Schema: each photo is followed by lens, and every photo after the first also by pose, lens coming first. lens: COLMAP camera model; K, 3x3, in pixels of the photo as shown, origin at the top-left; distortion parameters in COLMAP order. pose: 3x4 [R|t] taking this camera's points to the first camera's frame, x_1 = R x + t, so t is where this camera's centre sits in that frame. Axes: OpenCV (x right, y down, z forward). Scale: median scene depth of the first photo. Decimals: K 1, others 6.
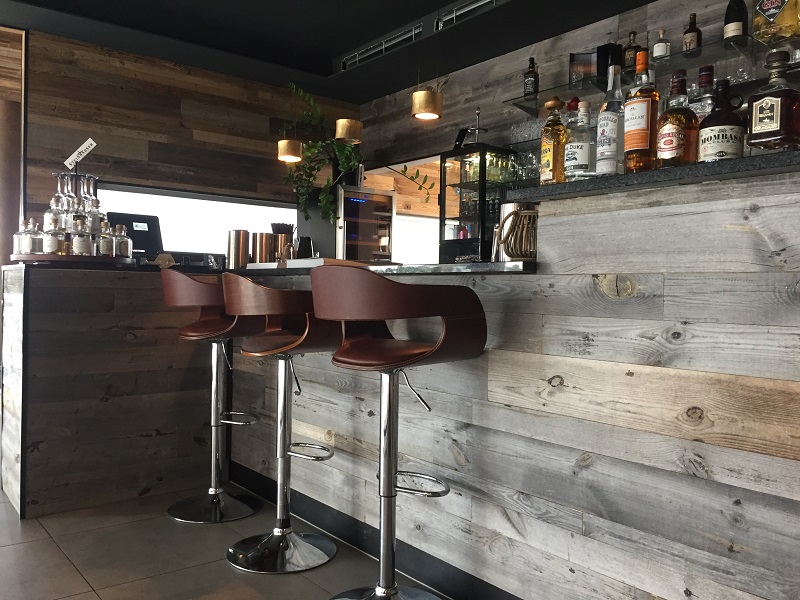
lens RADIAL K [[680.3, 0, 398.9], [0, 680.3, 299.6], [0, 0, 1]] dist [0.089825, -0.132475]
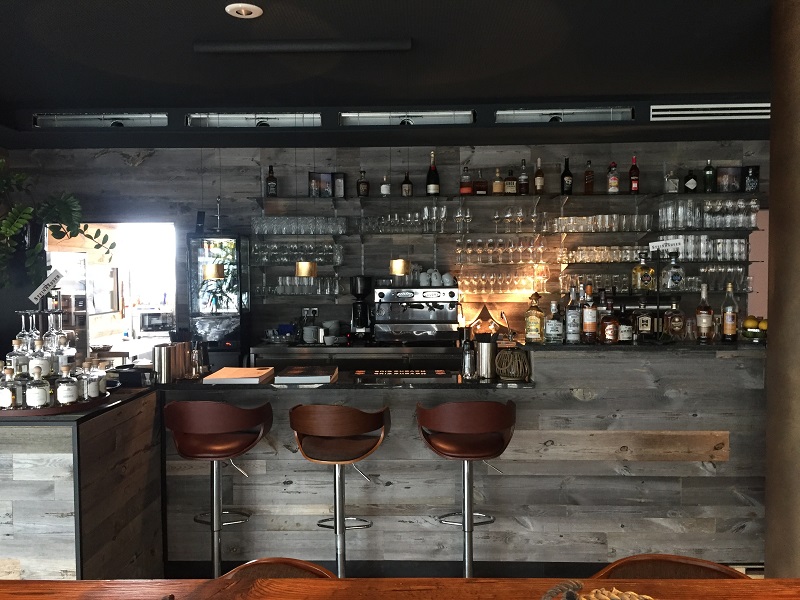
lens RADIAL K [[680.3, 0, 397.8], [0, 680.3, 301.9], [0, 0, 1]] dist [0.089825, -0.132475]
pose [[0.643260, -0.053281, 0.763792, -1.525949], [0.029998, 0.998564, 0.044394, -0.384778], [-0.765060, -0.005645, 0.643934, 0.077272]]
